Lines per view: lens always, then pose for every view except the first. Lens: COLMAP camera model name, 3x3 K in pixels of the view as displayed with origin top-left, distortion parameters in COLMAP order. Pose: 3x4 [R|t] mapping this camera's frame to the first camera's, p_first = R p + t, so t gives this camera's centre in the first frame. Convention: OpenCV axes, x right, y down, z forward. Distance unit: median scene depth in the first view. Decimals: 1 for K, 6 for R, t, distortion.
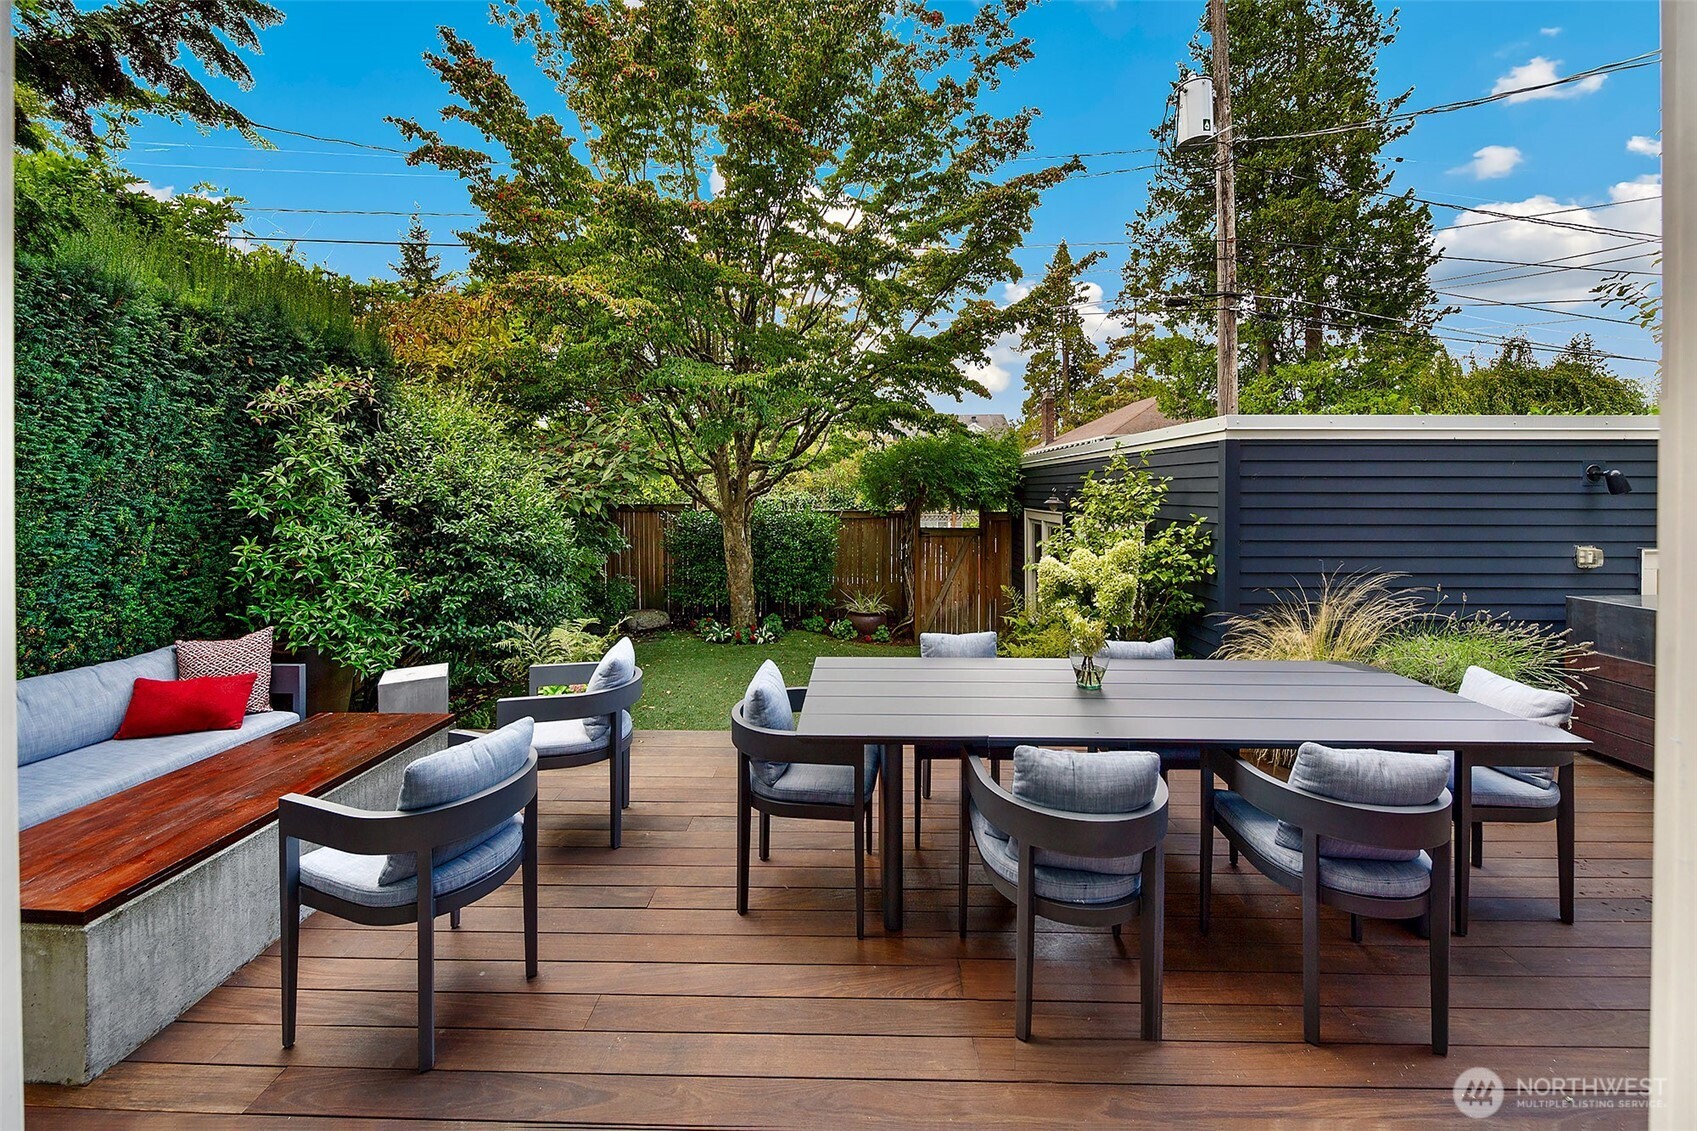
lens RADIAL K [[605.6, 0, 845.2], [0, 605.6, 496.4], [0, 0, 1]] dist [0.009766, -0.005235]
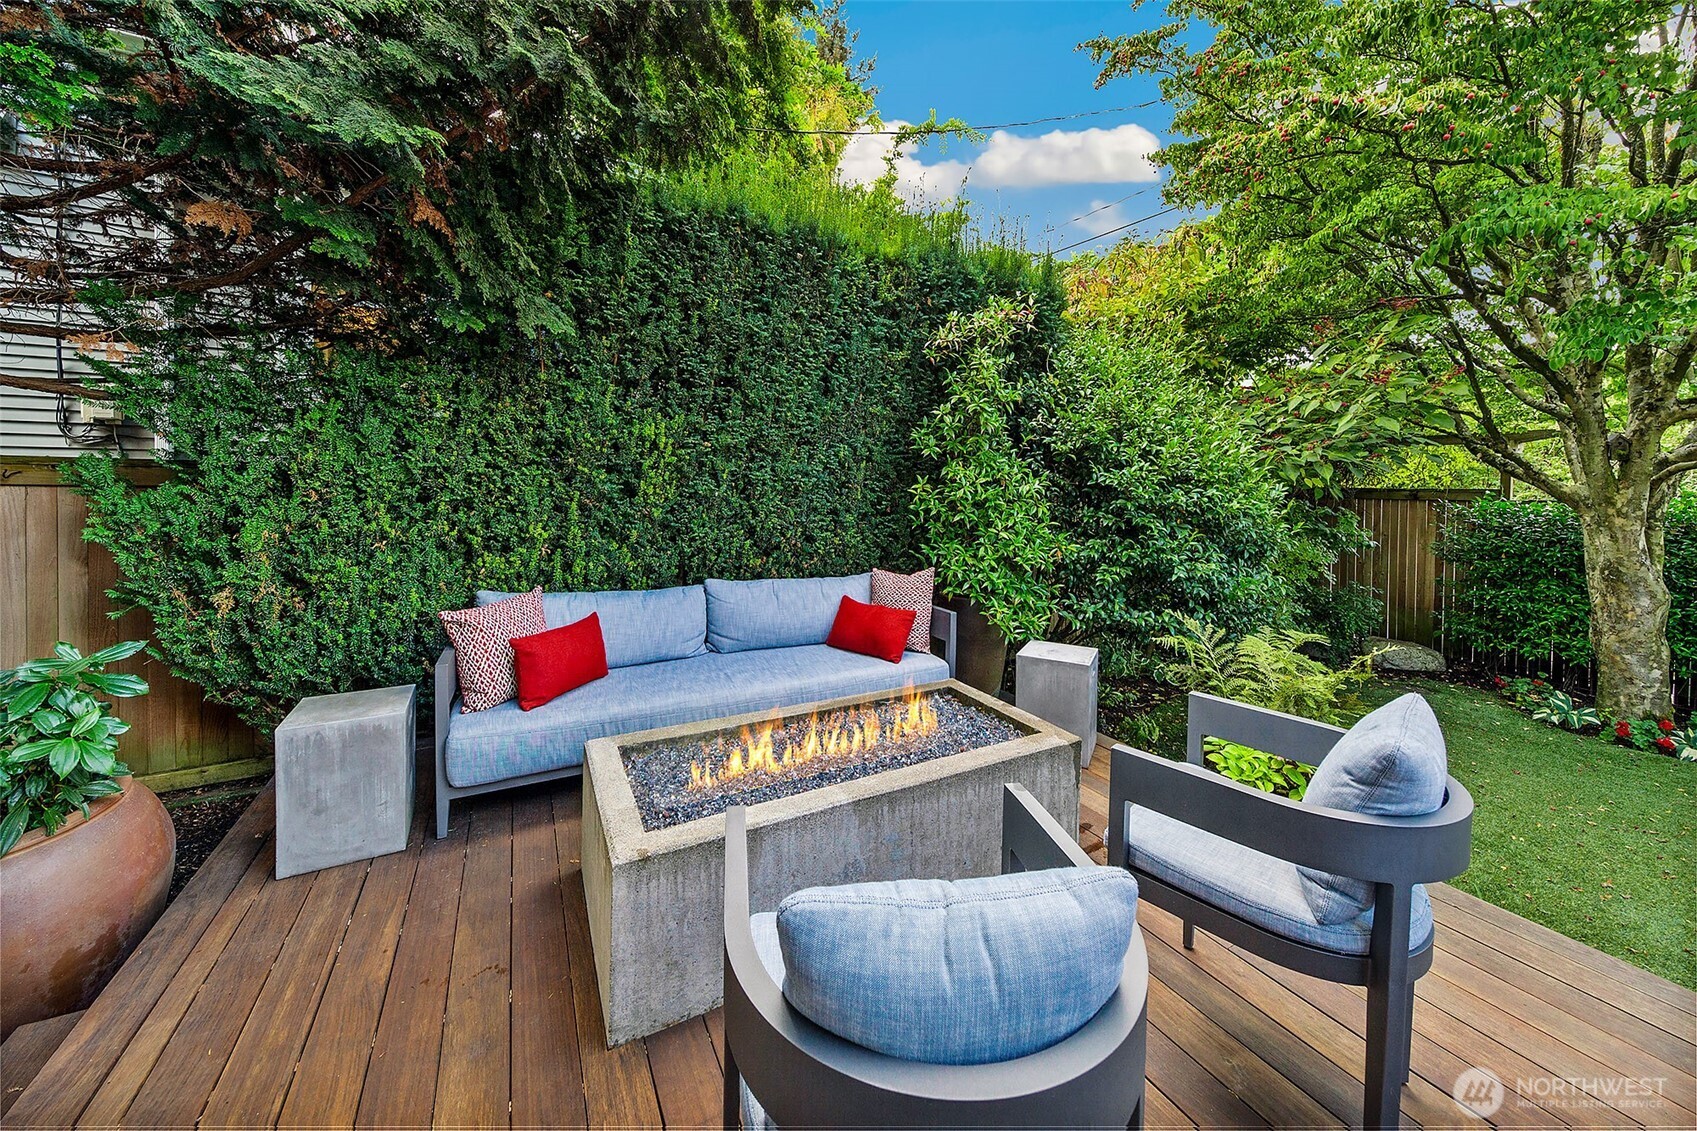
lens RADIAL K [[605.6, 0, 845.2], [0, 605.6, 496.4], [0, 0, 1]] dist [0.009766, -0.005235]
pose [[0.498792, 0.027469, -0.866286, -0.164053], [-0.021778, 0.999579, 0.019157, 0.079268], [0.866448, 0.009310, 0.499181, 0.367884]]
